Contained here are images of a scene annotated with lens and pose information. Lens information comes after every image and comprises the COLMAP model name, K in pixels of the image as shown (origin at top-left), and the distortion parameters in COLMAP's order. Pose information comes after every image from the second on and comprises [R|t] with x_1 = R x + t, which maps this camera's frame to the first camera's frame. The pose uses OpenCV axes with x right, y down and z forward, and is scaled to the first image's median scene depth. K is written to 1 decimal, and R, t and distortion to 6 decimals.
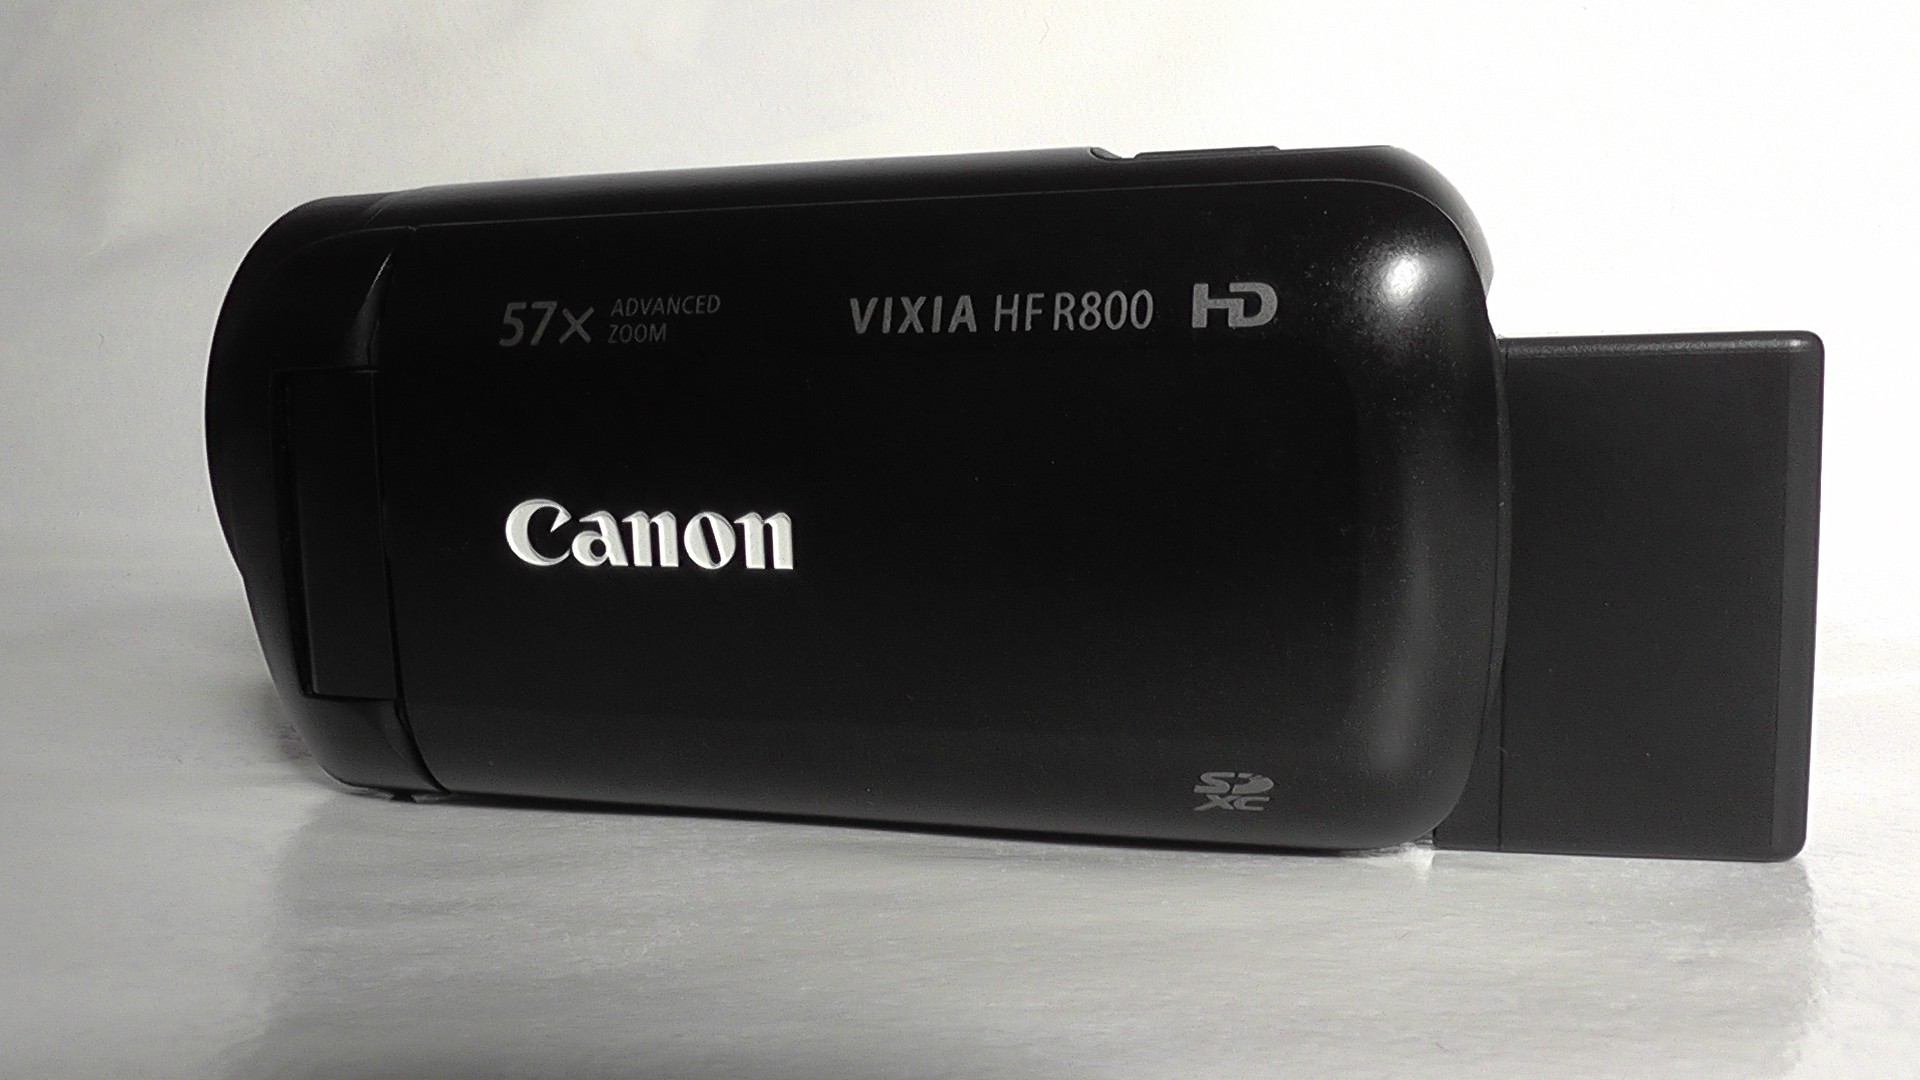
lens RADIAL K [[1735.8, 0, 960.0], [0, 1735.8, 540.0], [0, 0, 1]] dist [-0.251130, 0.007532]
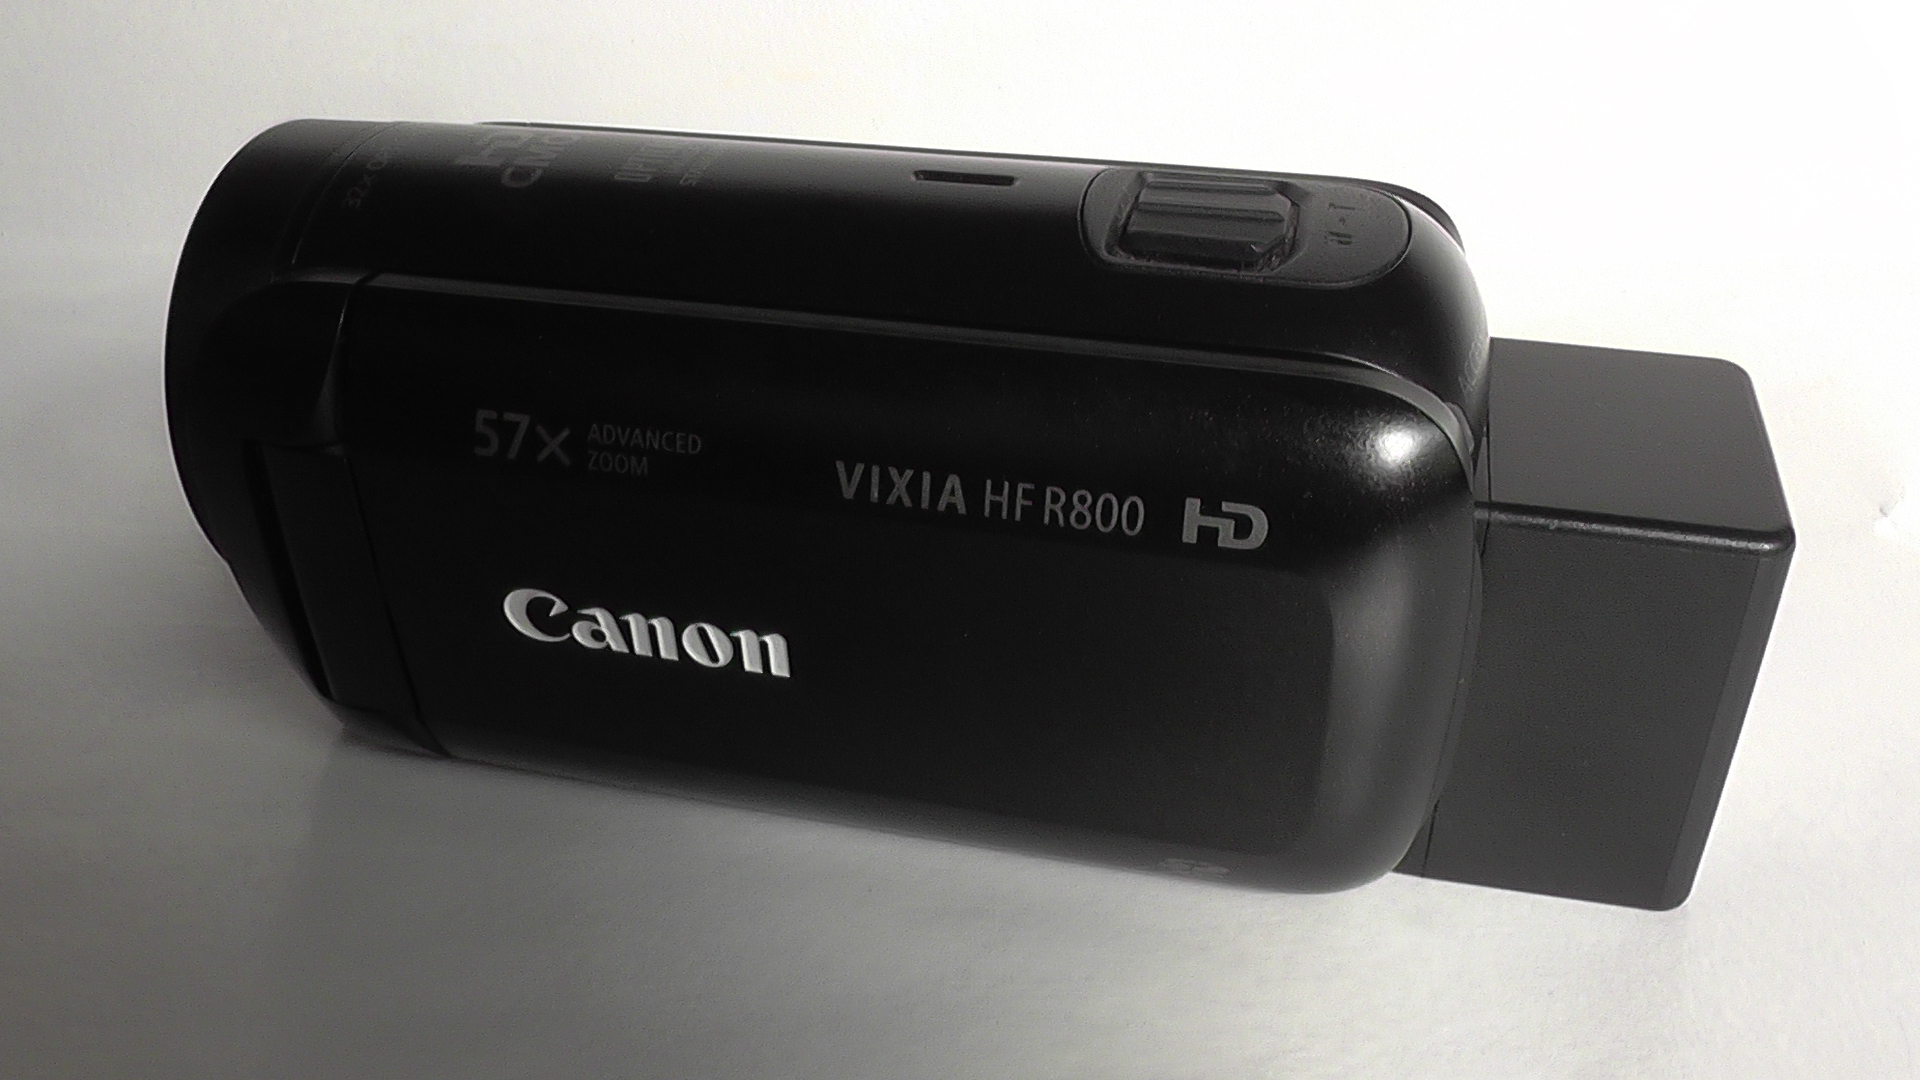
lens RADIAL K [[1735.8, 0, 960.0], [0, 1735.8, 540.0], [0, 0, 1]] dist [-0.251130, 0.007532]
pose [[0.999056, -0.021790, 0.037591, -0.030428], [0.002543, 0.893001, 0.450048, -0.532156], [-0.043375, -0.449528, 0.892213, 0.092883]]
